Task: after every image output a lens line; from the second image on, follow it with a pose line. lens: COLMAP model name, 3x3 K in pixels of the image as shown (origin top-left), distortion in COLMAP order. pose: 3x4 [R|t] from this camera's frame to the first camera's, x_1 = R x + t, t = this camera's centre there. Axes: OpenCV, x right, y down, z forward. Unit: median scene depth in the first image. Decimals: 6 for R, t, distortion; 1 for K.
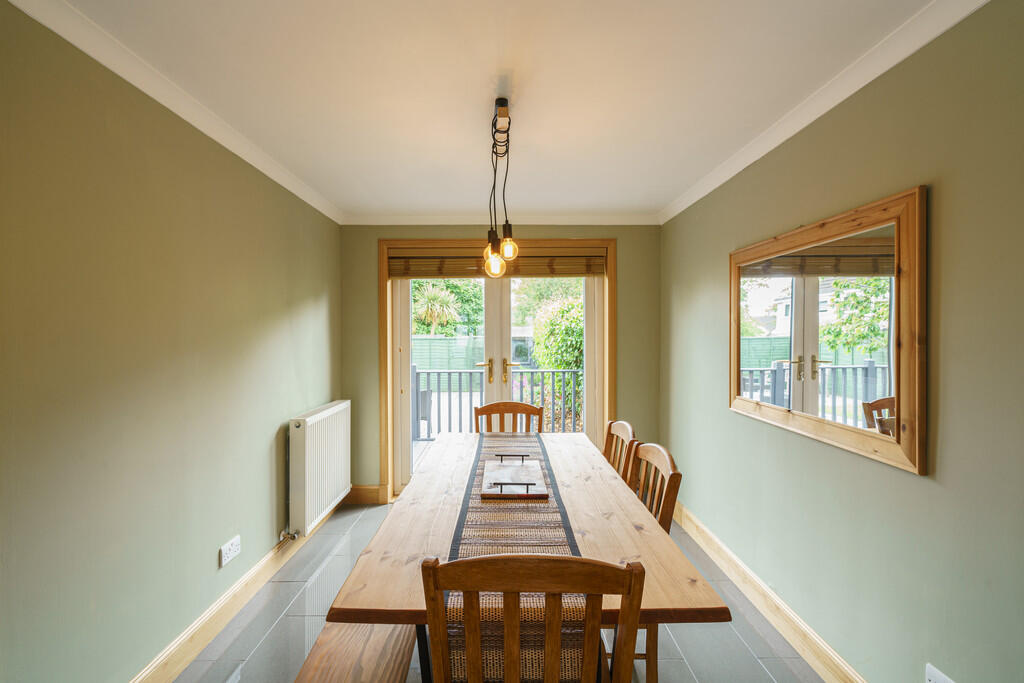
lens RADIAL K [[462.5, 0, 508.7], [0, 462.5, 334.8], [0, 0, 1]] dist [0.000487, 0.000267]
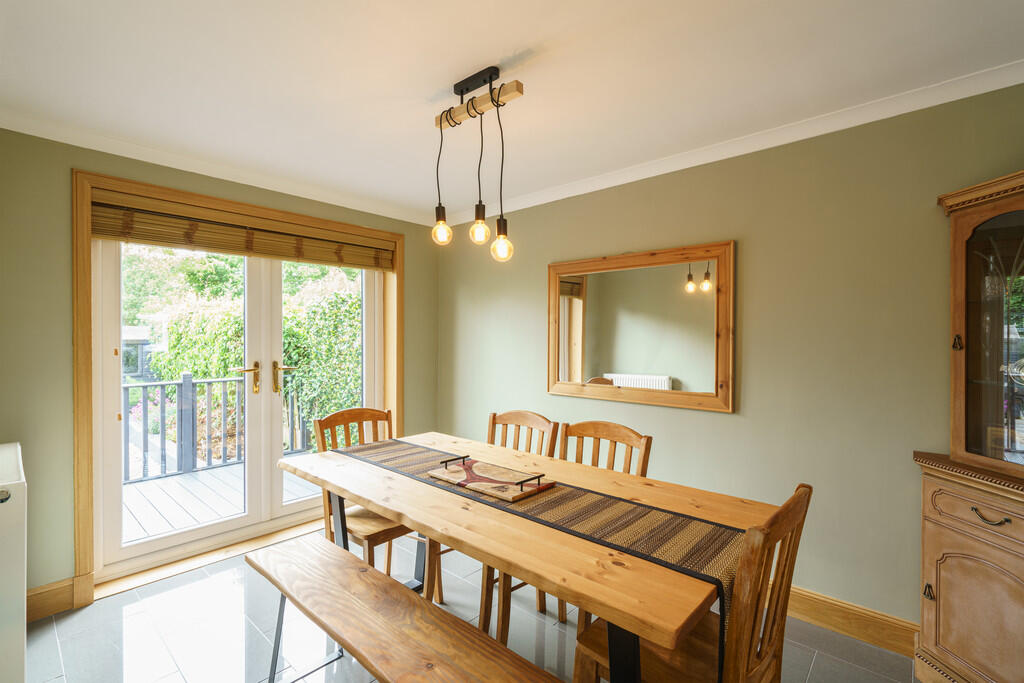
lens RADIAL K [[458.3, 0, 505.0], [0, 458.3, 340.0], [0, 0, 1]] dist [-0.003043, 0.000770]
pose [[0.678267, 0.001637, 0.734813, -0.427624], [-0.001552, 0.999998, -0.000795, 0.020027], [-0.734814, -0.000601, 0.678269, 0.232646]]
